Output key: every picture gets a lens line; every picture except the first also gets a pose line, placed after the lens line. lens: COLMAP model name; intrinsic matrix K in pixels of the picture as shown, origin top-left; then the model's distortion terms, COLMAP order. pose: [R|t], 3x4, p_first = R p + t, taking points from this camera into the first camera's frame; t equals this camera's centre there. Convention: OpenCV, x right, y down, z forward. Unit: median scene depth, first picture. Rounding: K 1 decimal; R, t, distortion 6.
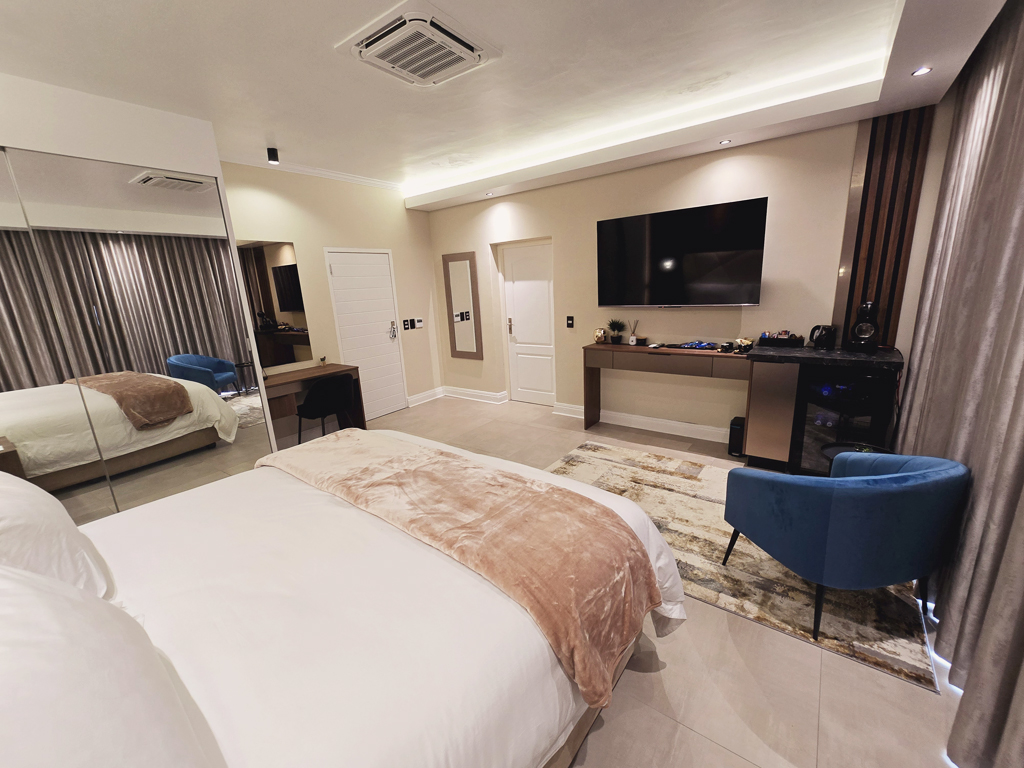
lens RADIAL K [[420.4, 0, 509.6], [0, 420.4, 391.6], [0, 0, 1]] dist [-0.003590, -0.000789]
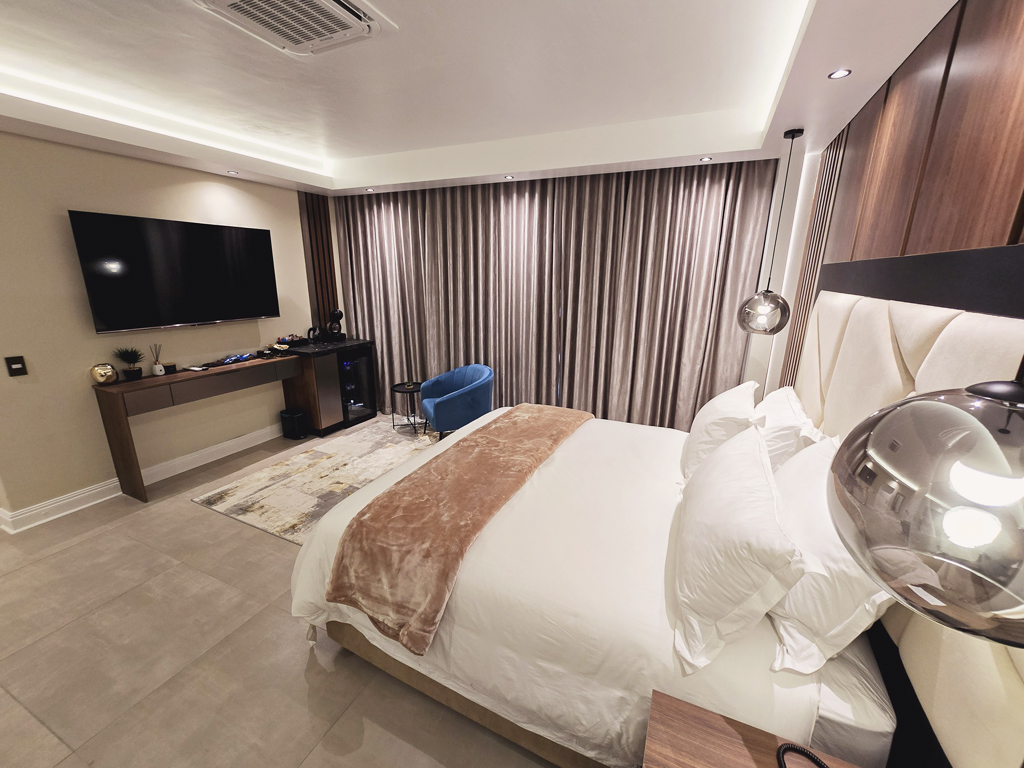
lens RADIAL K [[420.4, 0, 509.6], [0, 420.4, 391.6], [0, 0, 1]] dist [-0.003590, -0.000789]
pose [[-0.215294, -0.214351, 0.952734, -0.680277], [0.245575, 0.932377, 0.265265, -0.140893], [-0.945167, 0.291078, -0.148096, 0.530215]]
